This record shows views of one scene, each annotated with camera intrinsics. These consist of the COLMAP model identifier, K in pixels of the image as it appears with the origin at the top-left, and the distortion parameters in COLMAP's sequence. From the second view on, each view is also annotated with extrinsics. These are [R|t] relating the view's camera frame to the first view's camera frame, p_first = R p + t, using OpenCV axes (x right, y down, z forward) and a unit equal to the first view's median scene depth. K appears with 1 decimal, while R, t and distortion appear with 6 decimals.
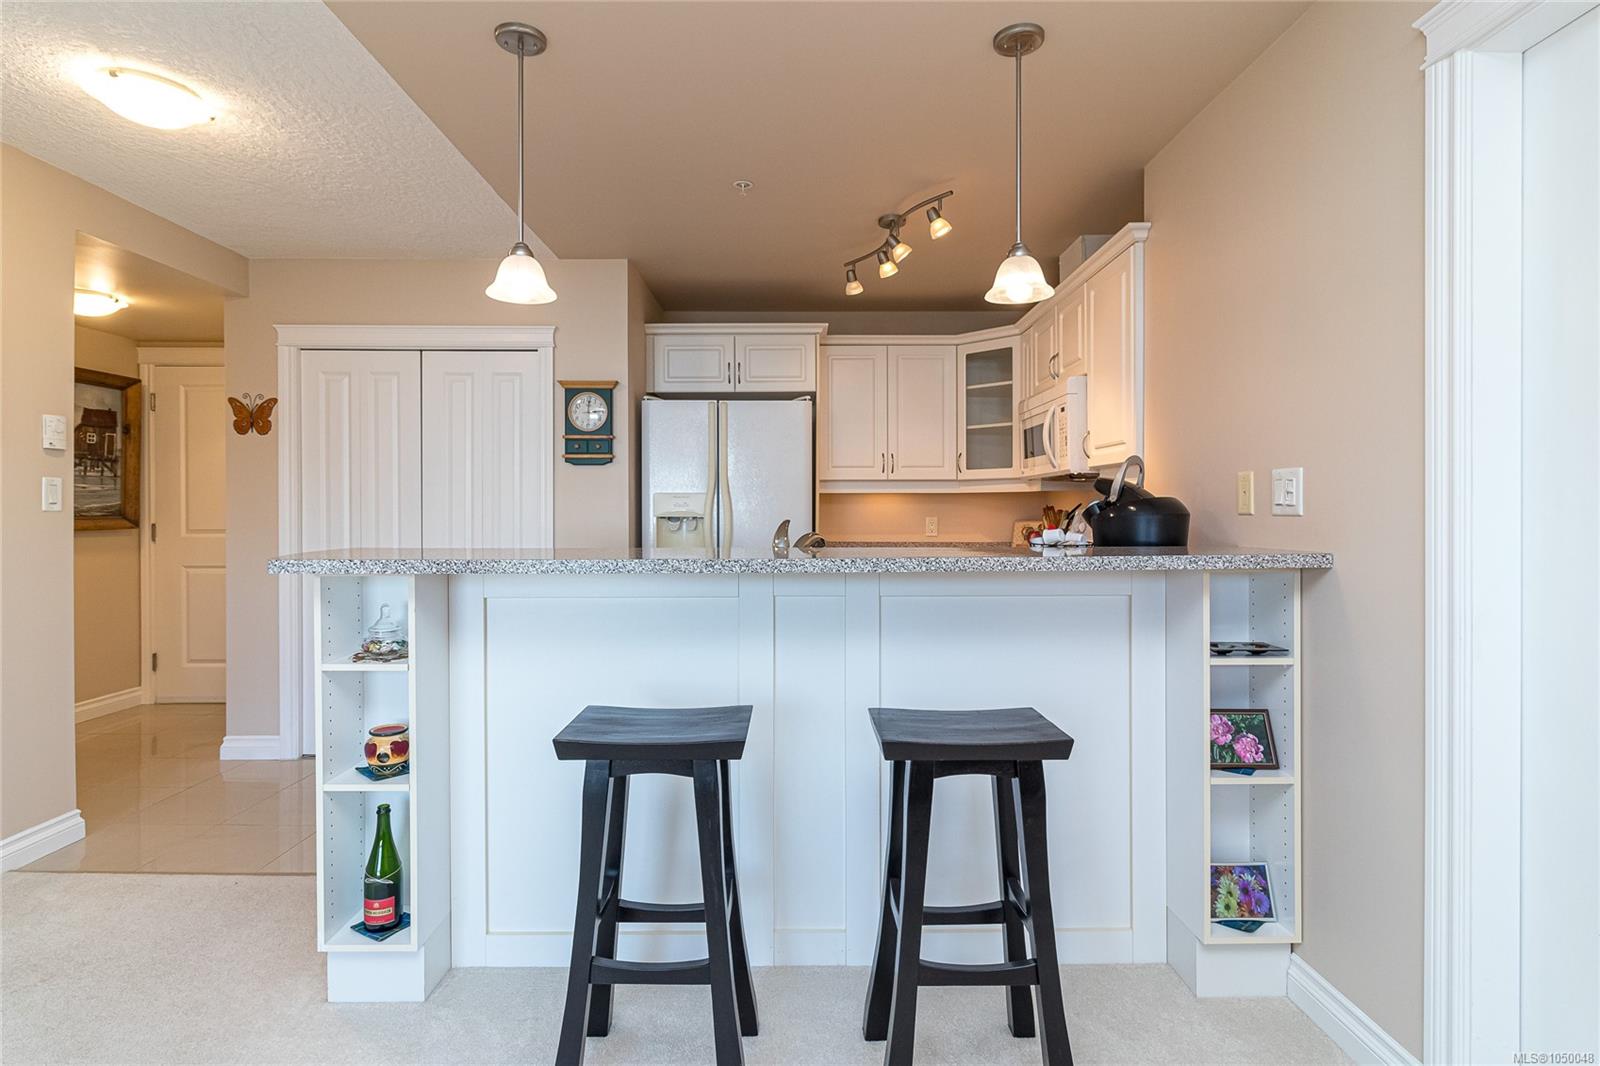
lens RADIAL K [[806.5, 0, 803.4], [0, 806.5, 513.8], [0, 0, 1]] dist [-0.005816, -0.001072]
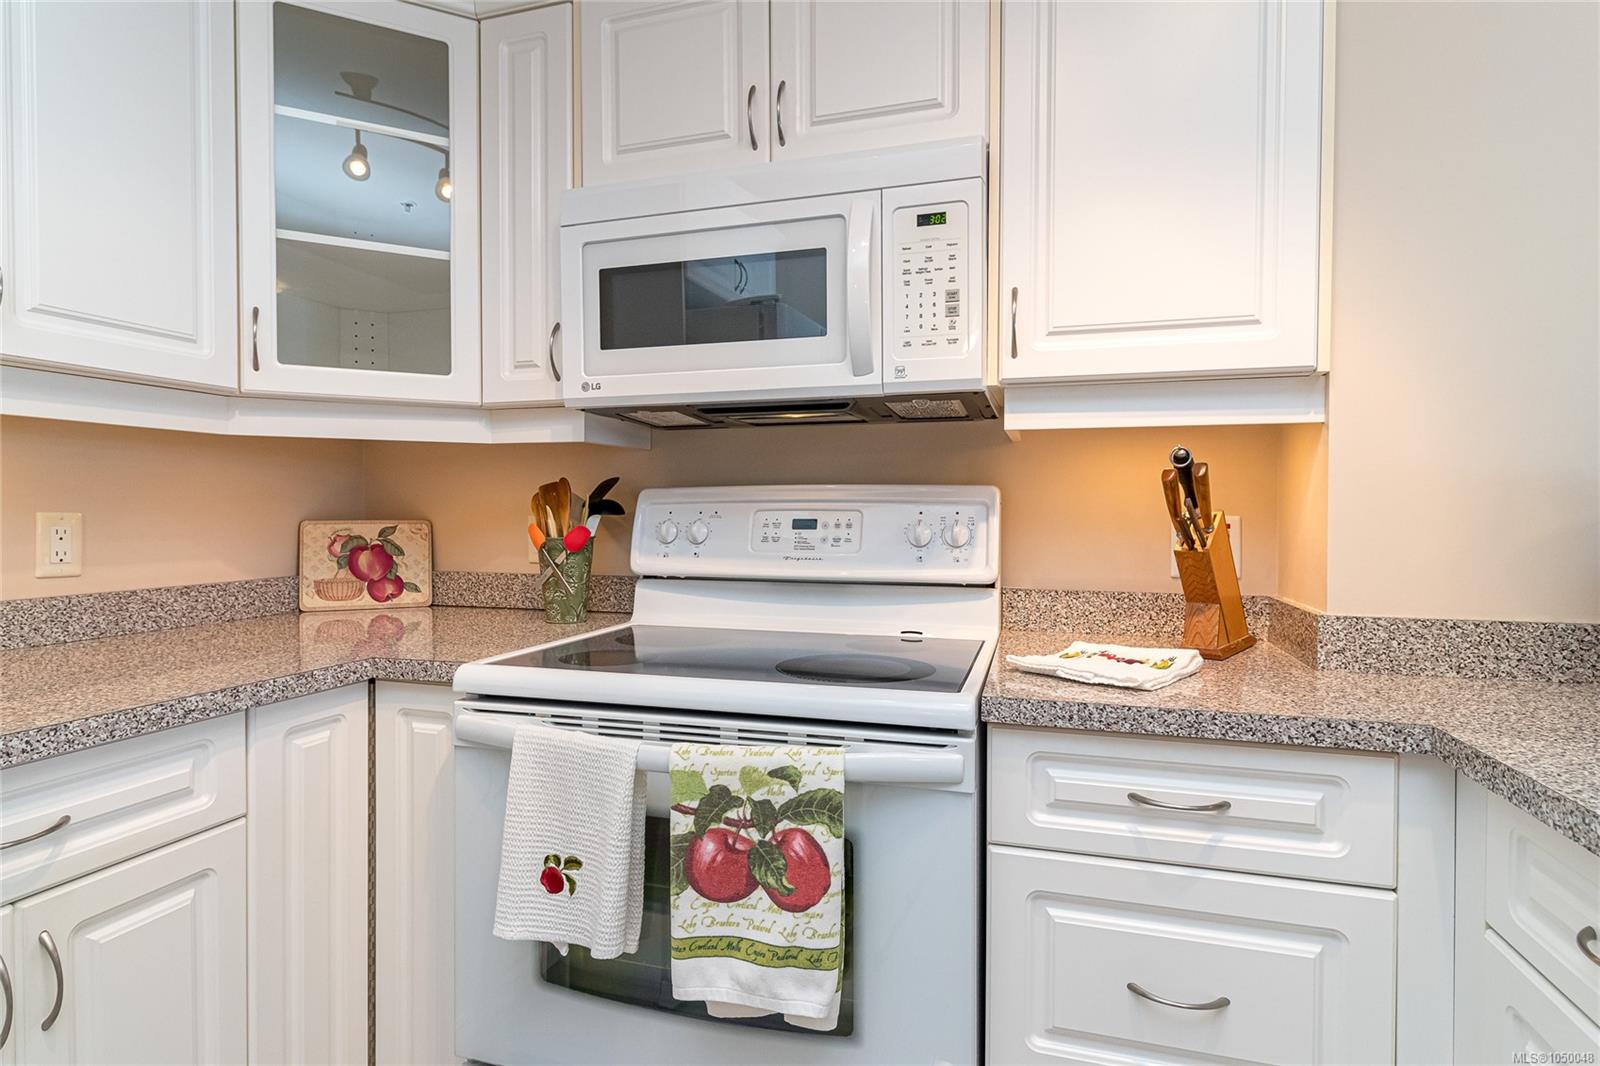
lens RADIAL K [[806.5, 0, 792.3], [0, 806.5, 525.5], [0, 0, 1]] dist [-0.005816, -0.001072]
pose [[0.291513, -0.021497, 0.956325, -0.056292], [0.004176, 0.999767, 0.021201, 0.005546], [-0.956558, -0.002186, 0.291534, 0.849524]]
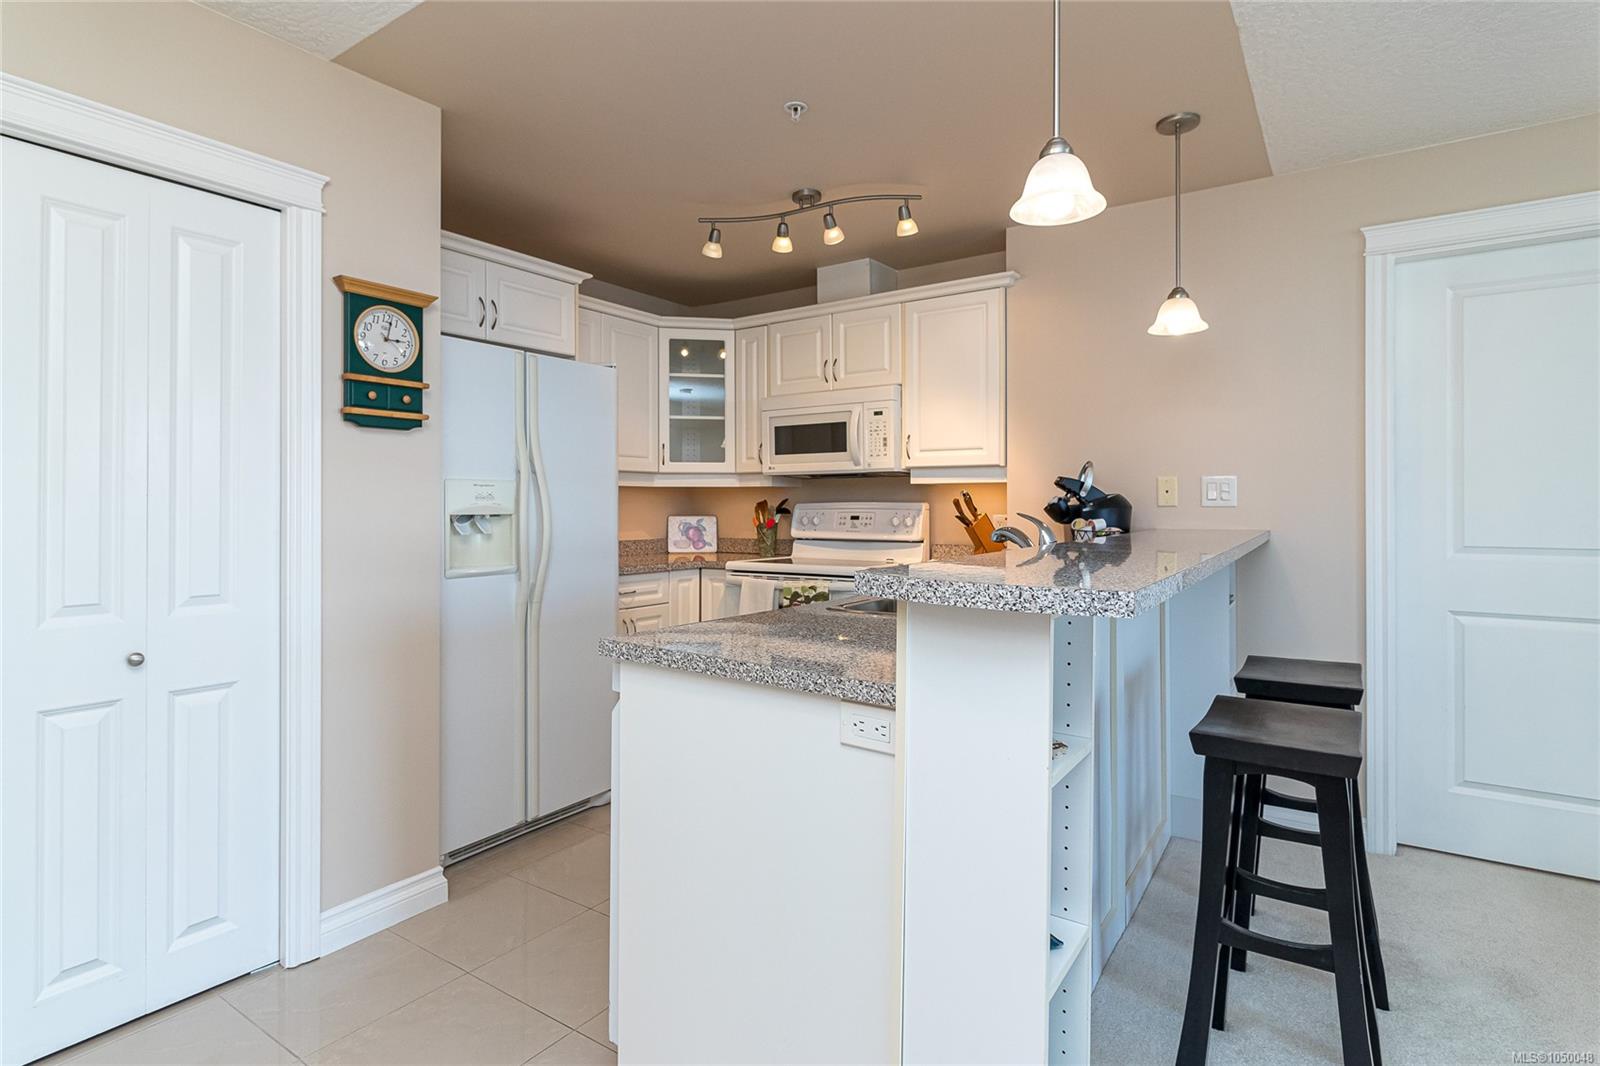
lens RADIAL K [[806.5, 0, 801.7], [0, 806.5, 509.6], [0, 0, 1]] dist [-0.005816, -0.001072]
pose [[0.561575, -0.006261, 0.827402, -0.583935], [0.006665, 0.999973, 0.003043, -0.000936], [-0.827399, 0.003805, 0.561601, 0.415988]]
